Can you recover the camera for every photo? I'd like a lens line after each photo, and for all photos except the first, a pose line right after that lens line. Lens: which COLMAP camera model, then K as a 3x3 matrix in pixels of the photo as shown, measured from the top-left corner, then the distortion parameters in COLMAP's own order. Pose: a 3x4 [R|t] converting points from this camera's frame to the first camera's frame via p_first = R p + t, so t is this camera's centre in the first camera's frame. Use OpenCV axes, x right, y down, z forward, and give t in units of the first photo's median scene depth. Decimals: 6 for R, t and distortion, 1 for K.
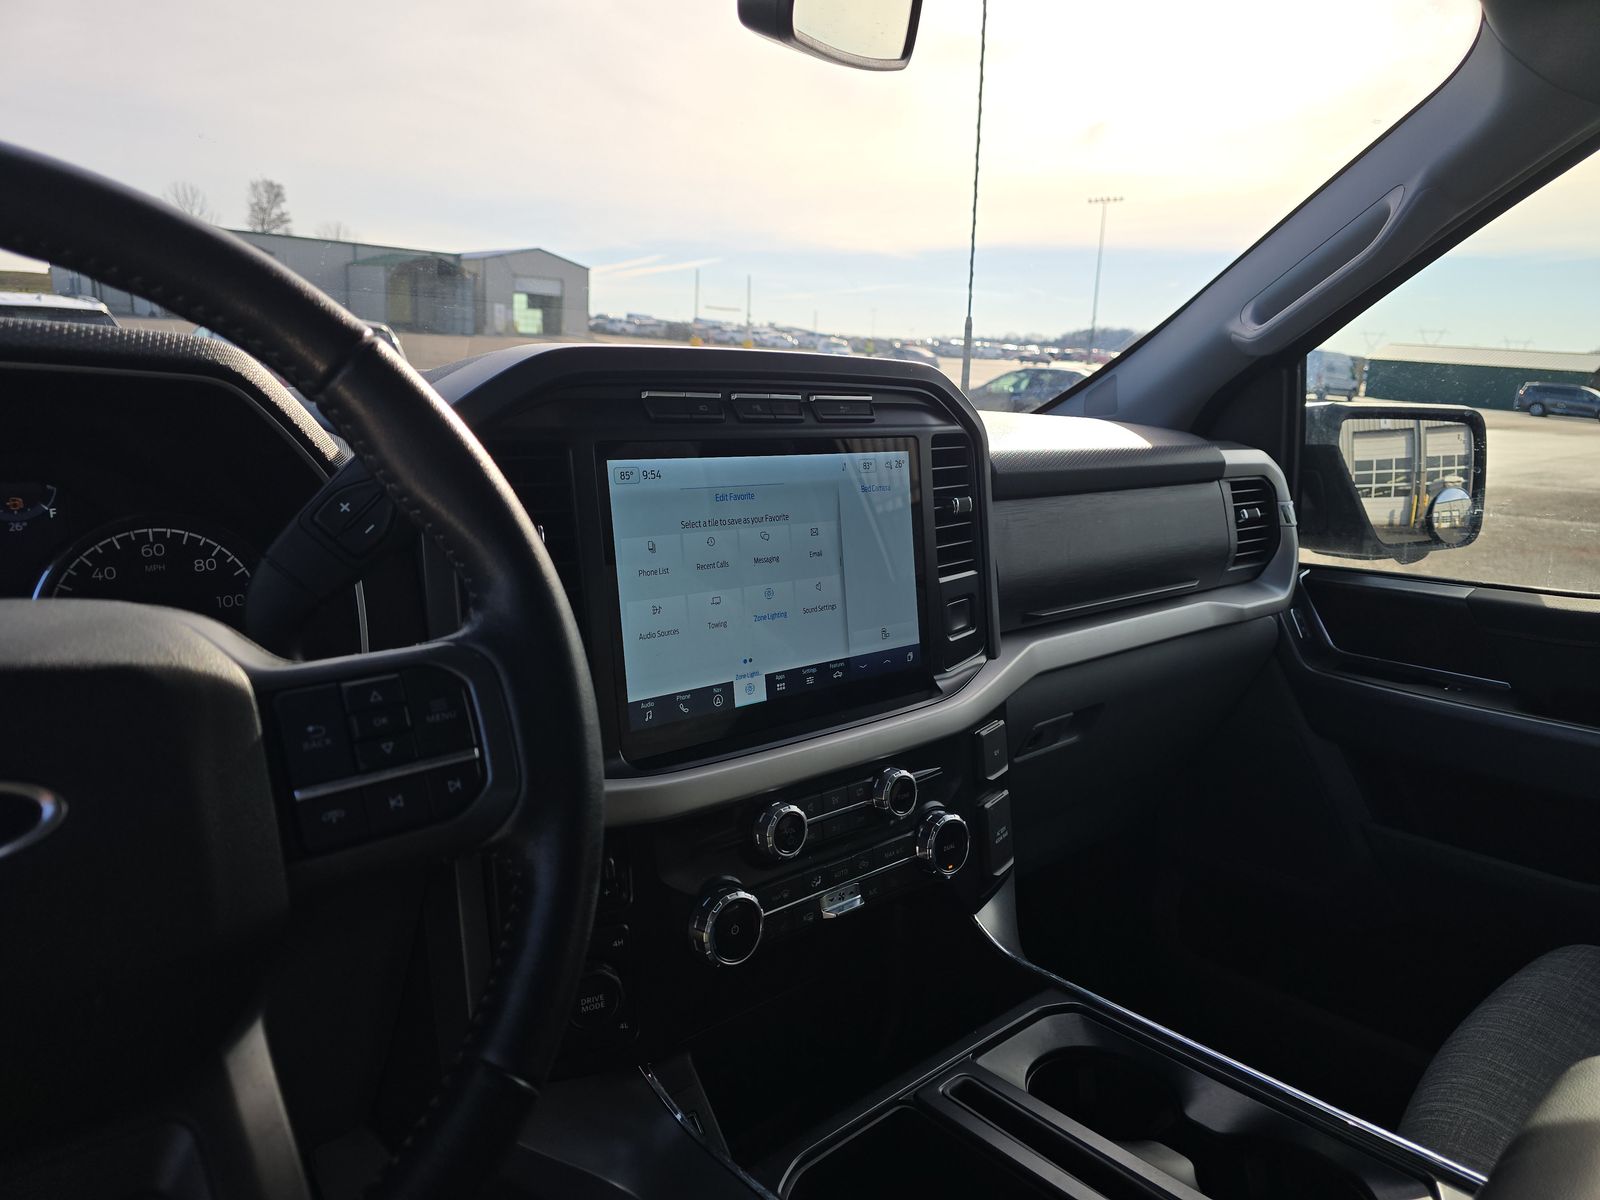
lens RADIAL K [[1059.5, 0, 800.0], [0, 1059.5, 600.0], [0, 0, 1]] dist [0.050528, -0.000321]
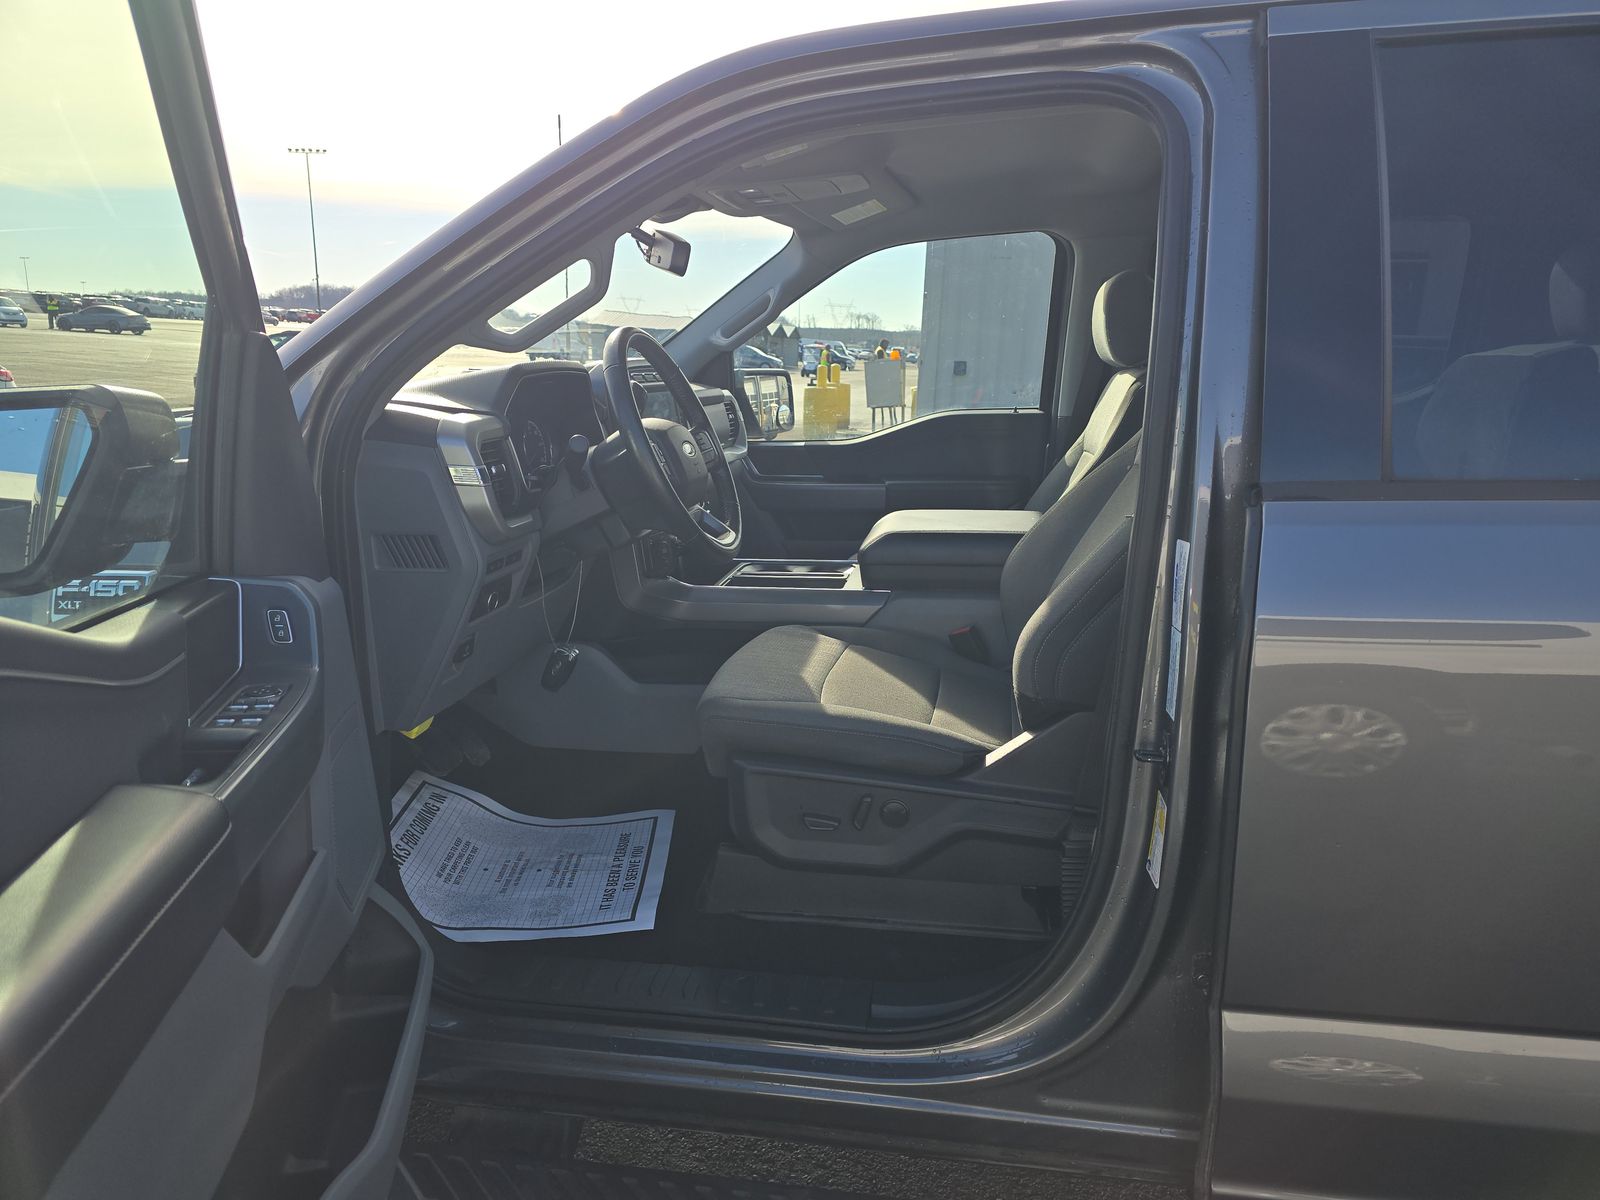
lens RADIAL K [[1059.5, 0, 800.0], [0, 1059.5, 600.0], [0, 0, 1]] dist [0.050528, -0.000321]
pose [[0.779729, -0.153146, 0.607099, -0.826013], [0.132631, 0.988021, 0.078891, 0.135542], [-0.611908, 0.019007, 0.790701, -0.831877]]
